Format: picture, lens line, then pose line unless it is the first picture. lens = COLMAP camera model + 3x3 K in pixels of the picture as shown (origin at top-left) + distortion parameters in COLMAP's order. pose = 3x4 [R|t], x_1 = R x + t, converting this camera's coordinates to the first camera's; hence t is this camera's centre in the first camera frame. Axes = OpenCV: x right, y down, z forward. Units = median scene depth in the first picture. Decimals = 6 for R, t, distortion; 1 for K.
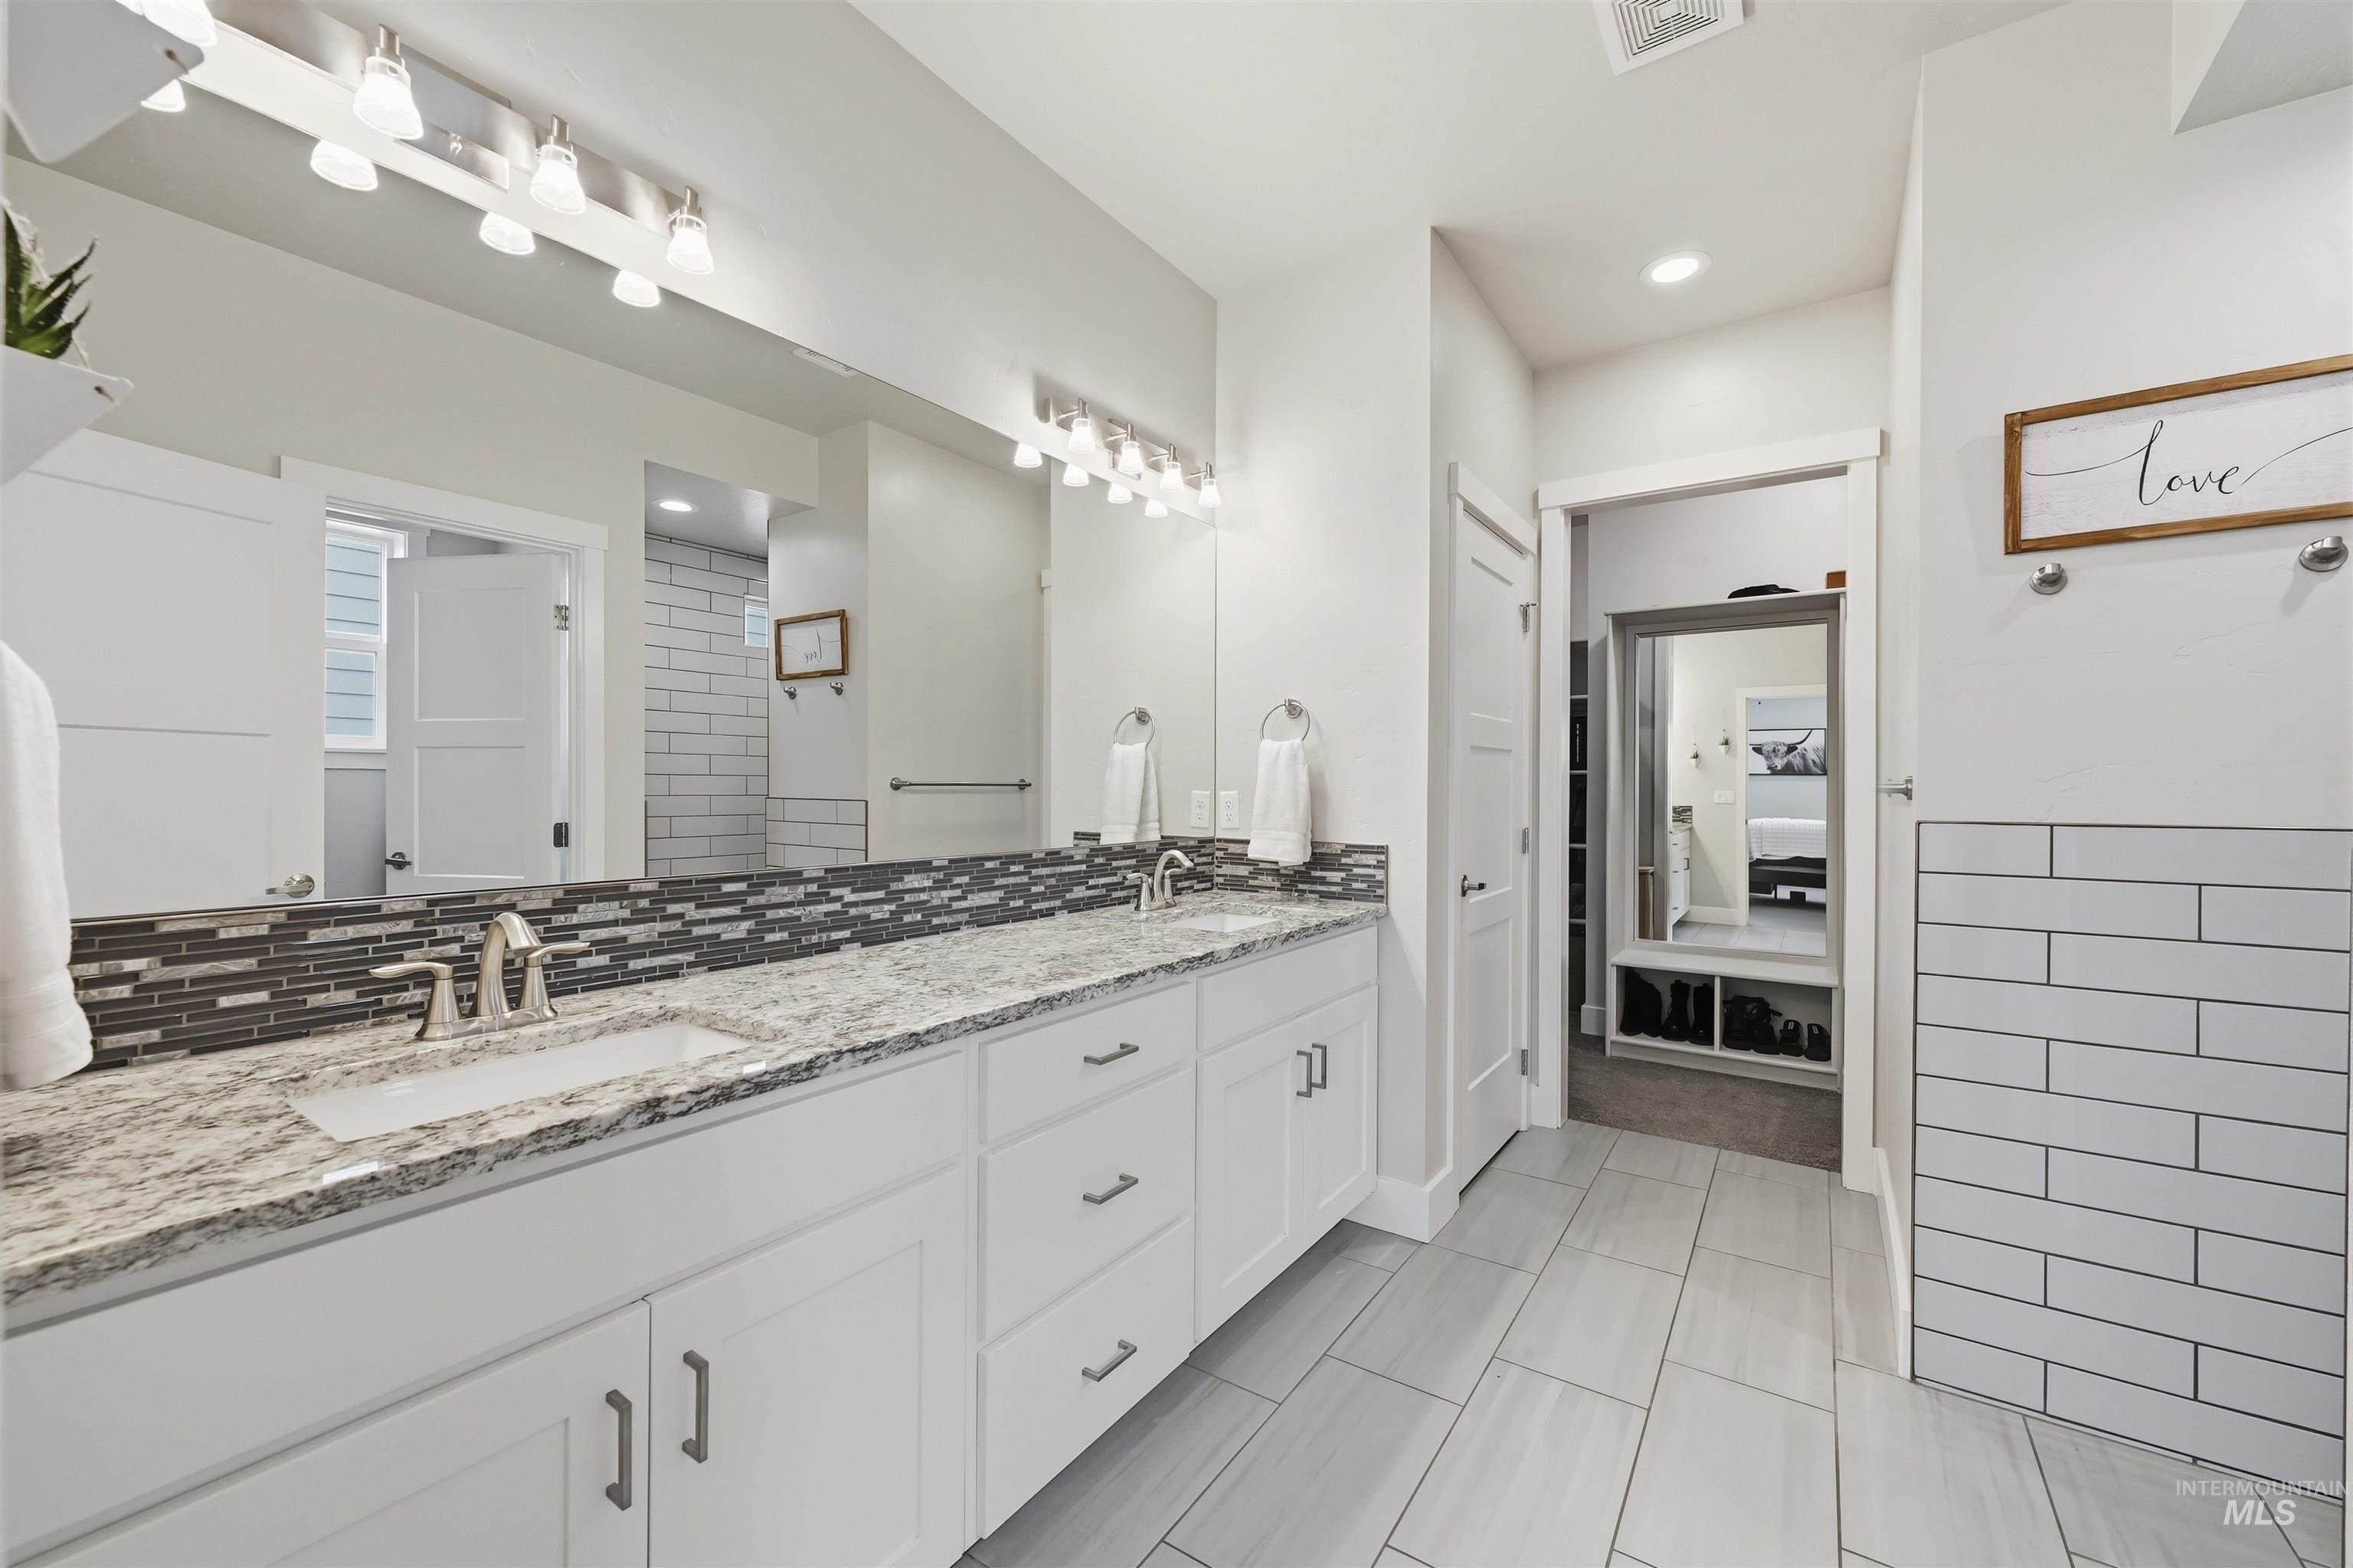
lens RADIAL K [[925.4, 0, 1194.2], [0, 925.4, 777.9], [0, 0, 1]] dist [-0.001562, -0.000034]
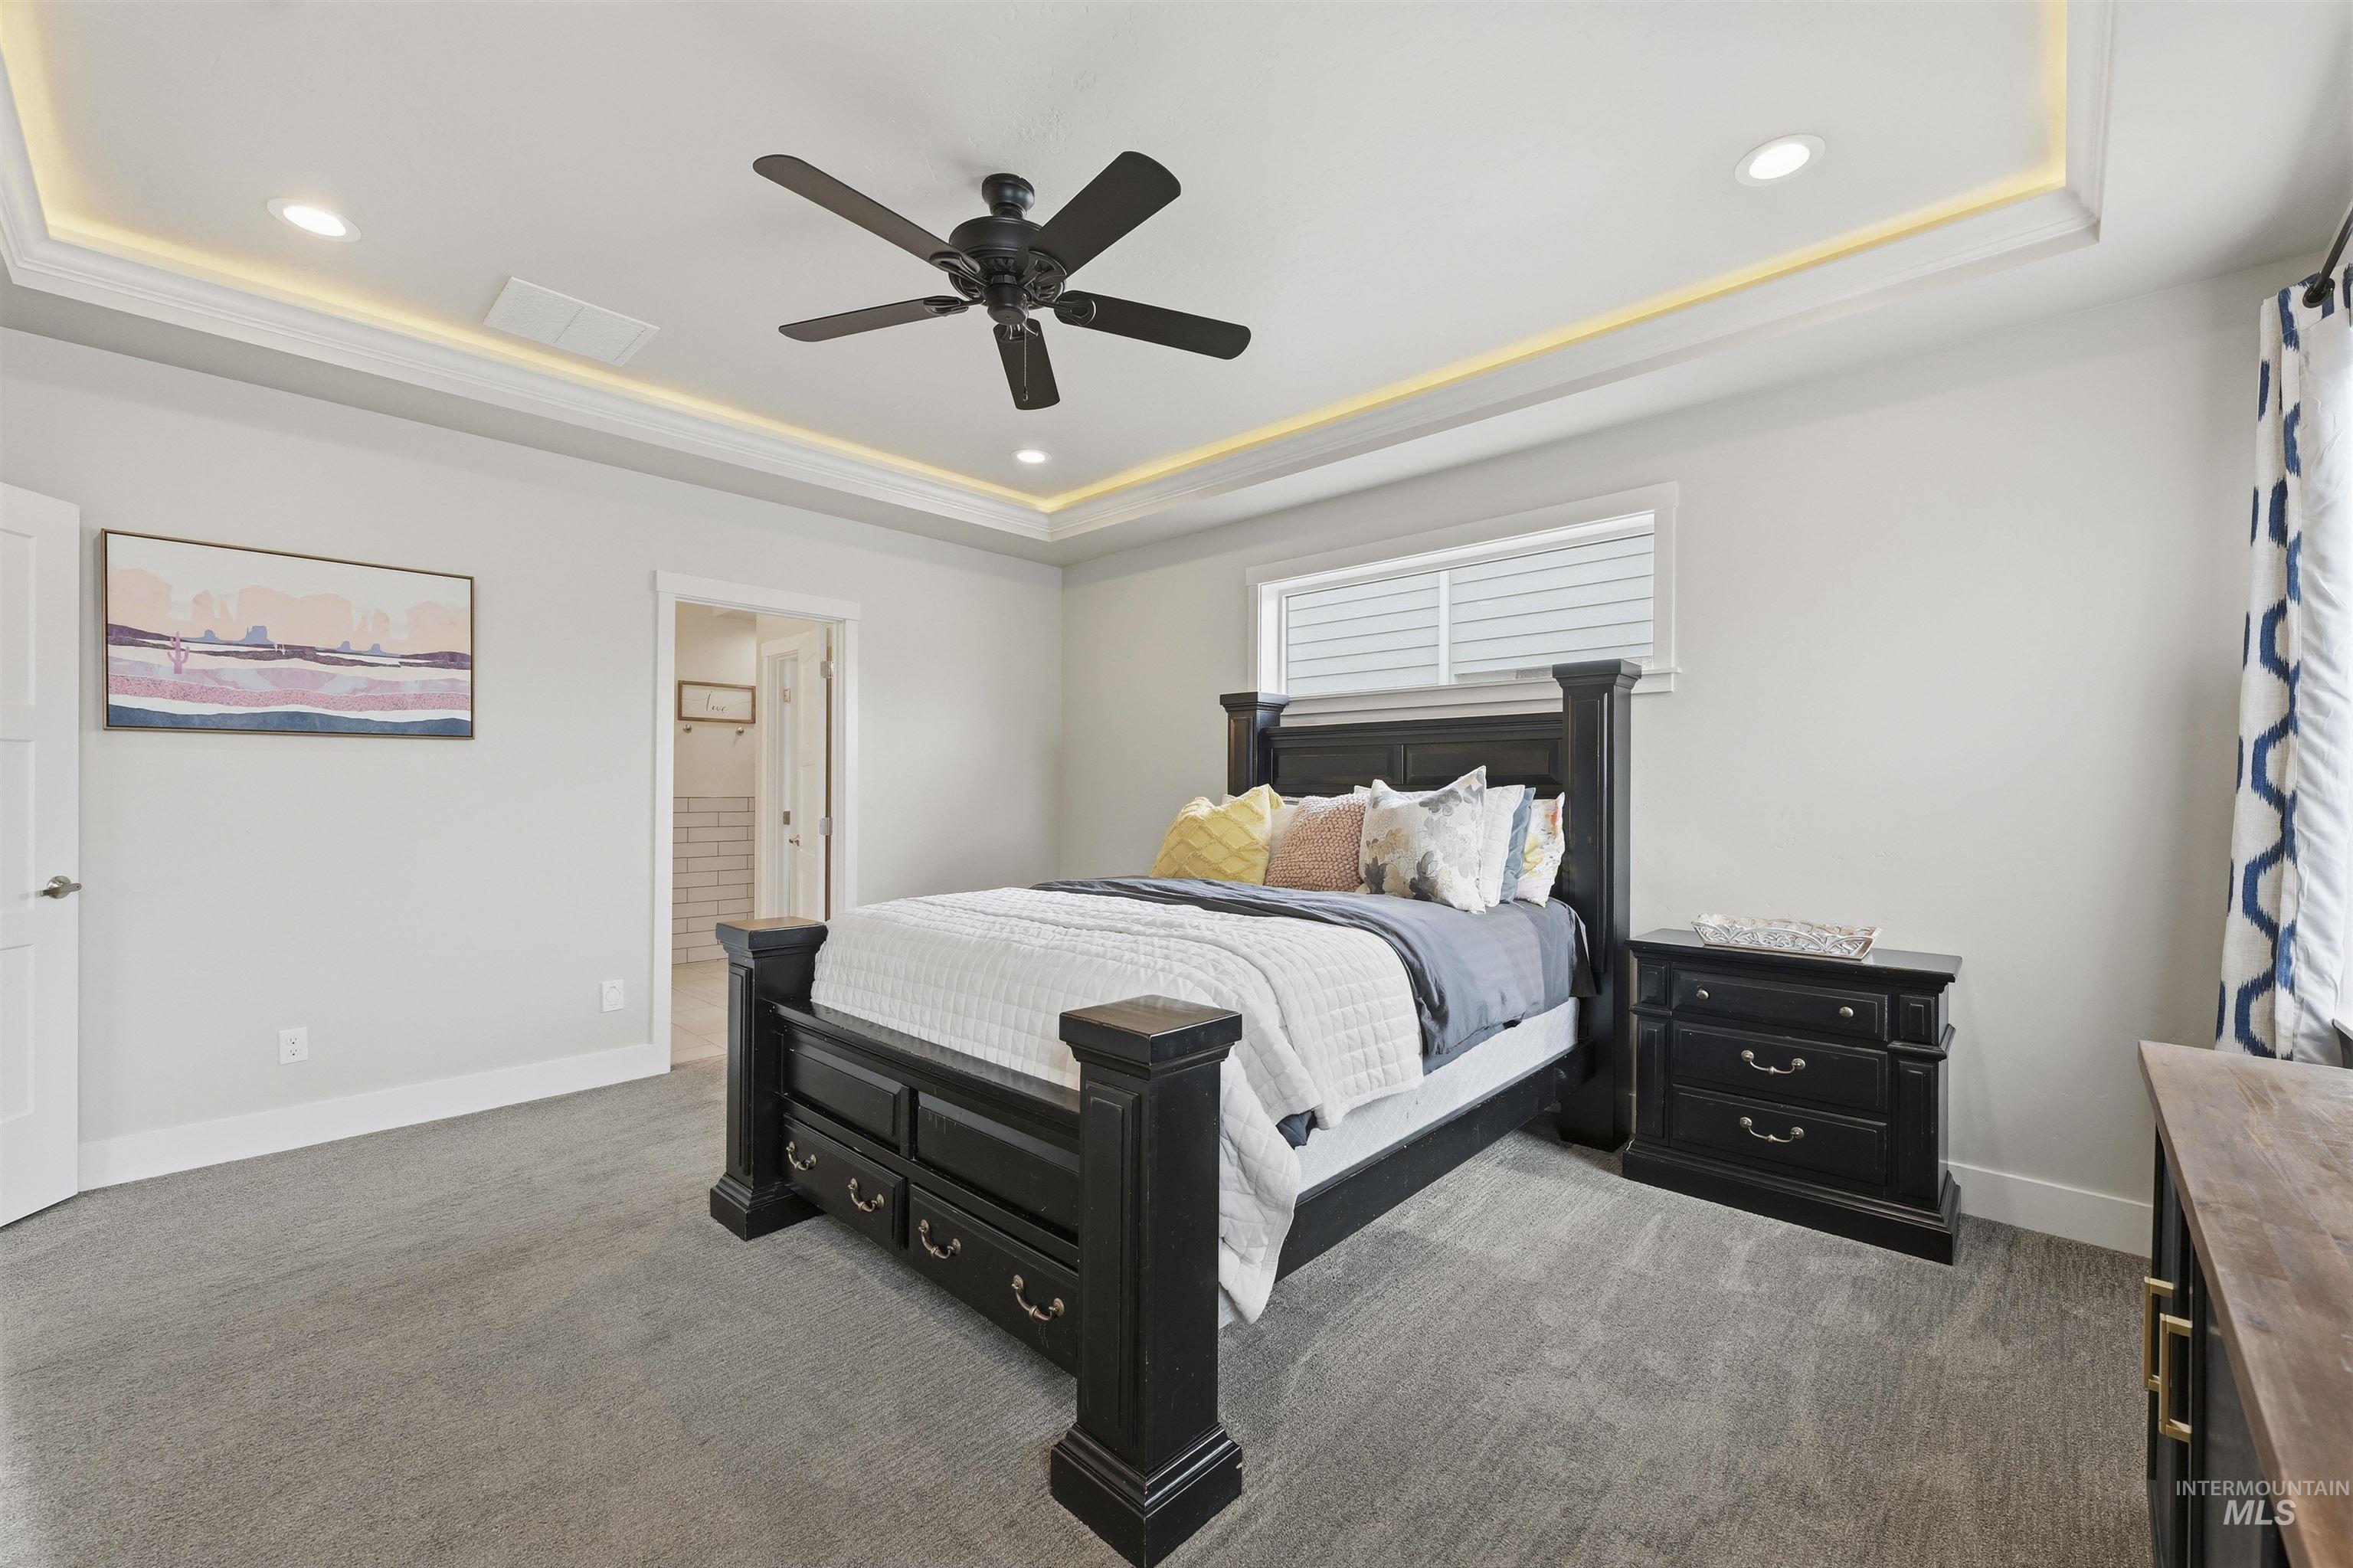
lens RADIAL K [[925.4, 0, 1173.0], [0, 925.4, 793.3], [0, 0, 1]] dist [-0.001562, -0.000034]
pose [[0.166491, -0.009571, 0.985996, -1.189144], [-0.003307, 0.999942, 0.010264, -0.004939], [-0.986037, -0.004969, 0.166450, -0.750251]]
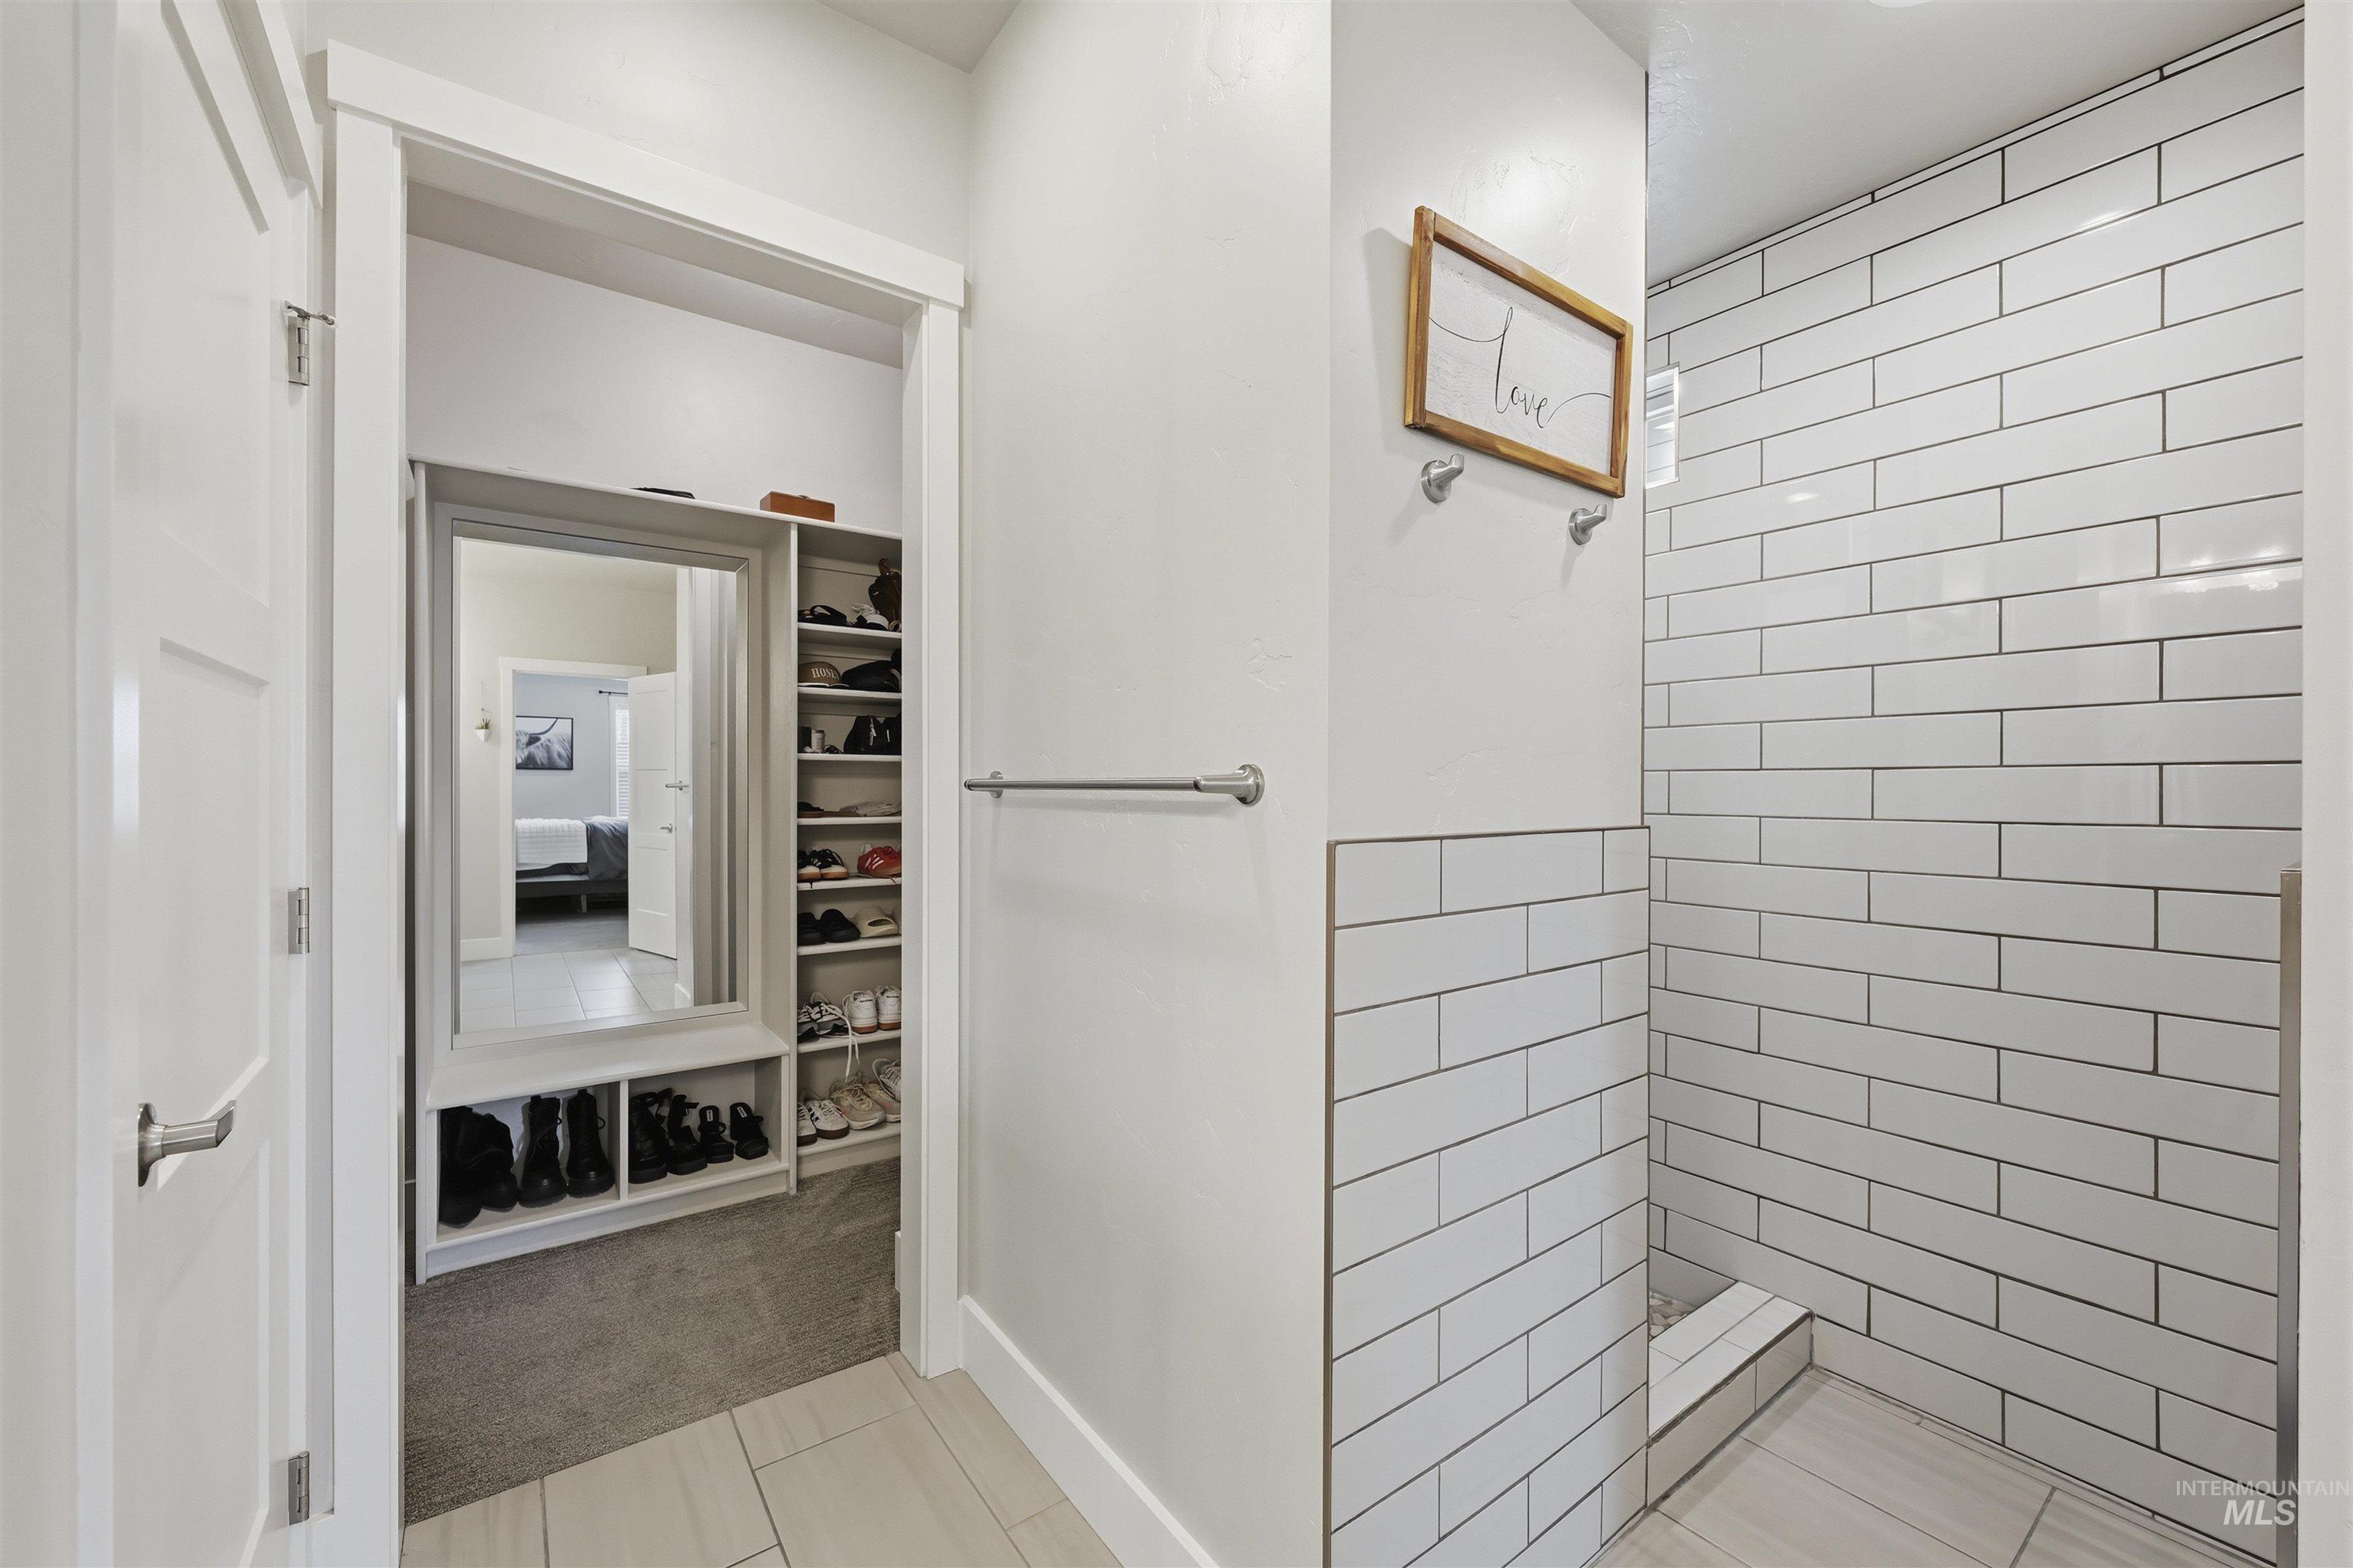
lens RADIAL K [[925.4, 0, 1169.4], [0, 925.4, 782.0], [0, 0, 1]] dist [-0.001562, -0.000034]
pose [[0.344462, -0.001682, 0.938799, 0.110748], [-0.007649, 0.999960, 0.004598, 0.003203], [-0.938769, -0.008765, 0.344435, 0.495234]]
